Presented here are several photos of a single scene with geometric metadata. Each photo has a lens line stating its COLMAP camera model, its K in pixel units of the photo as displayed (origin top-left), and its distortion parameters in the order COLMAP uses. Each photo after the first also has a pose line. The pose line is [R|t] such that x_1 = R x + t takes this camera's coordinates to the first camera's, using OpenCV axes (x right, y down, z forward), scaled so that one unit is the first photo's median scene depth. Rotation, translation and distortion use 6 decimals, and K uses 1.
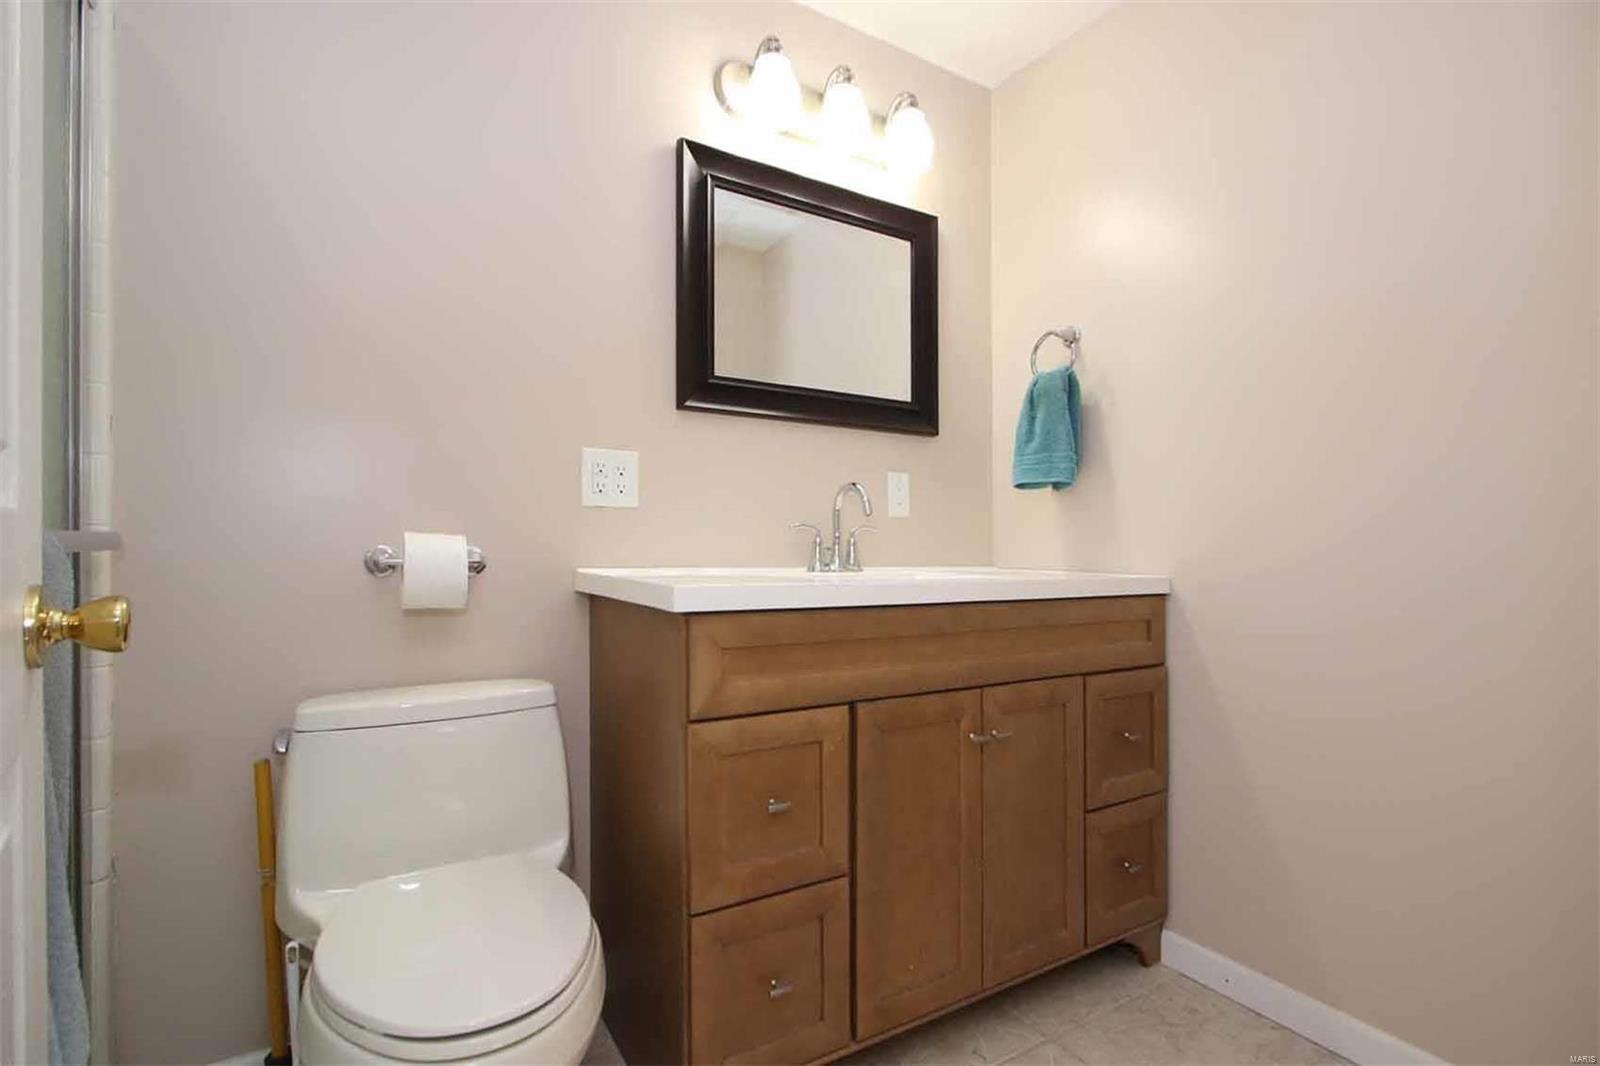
lens RADIAL K [[730.6, 0, 794.5], [0, 730.6, 543.6], [0, 0, 1]] dist [-0.017167, -0.000379]
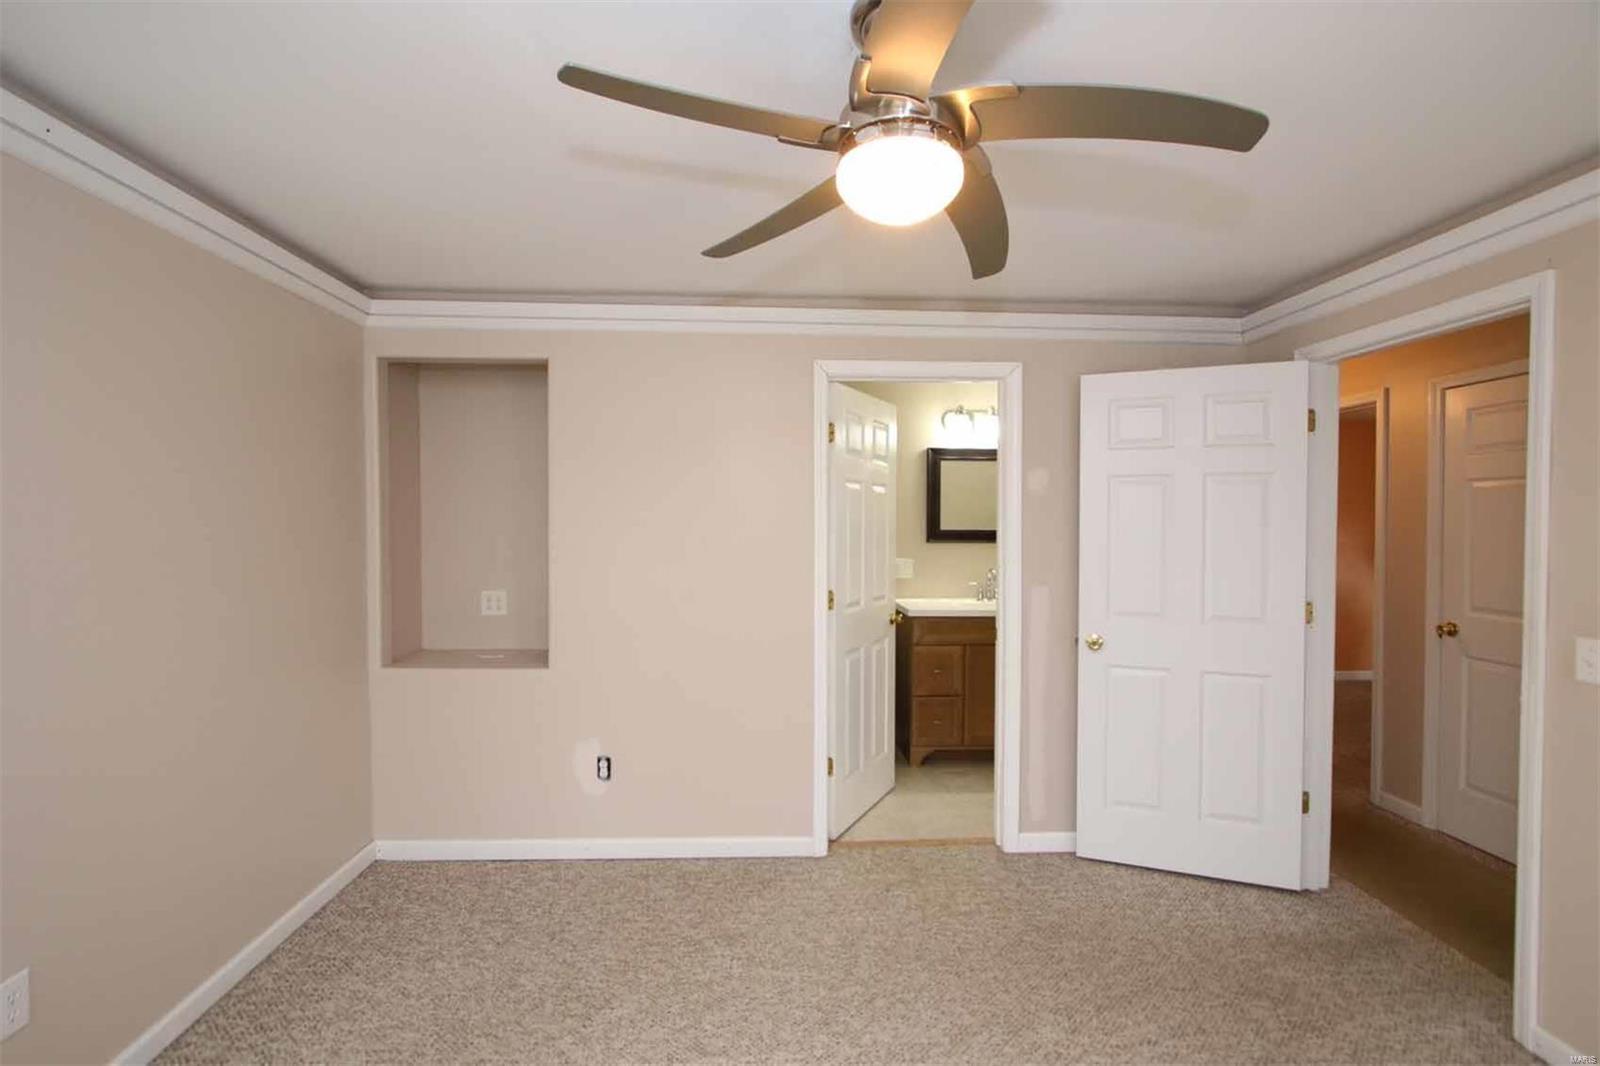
lens RADIAL K [[730.6, 0, 800.0], [0, 730.6, 524.8], [0, 0, 1]] dist [-0.017167, -0.000379]
pose [[0.874796, 0.001427, -0.484489, 0.816198], [0.008584, 0.999793, 0.018444, -0.320308], [0.484415, -0.020294, 0.874603, -1.801992]]
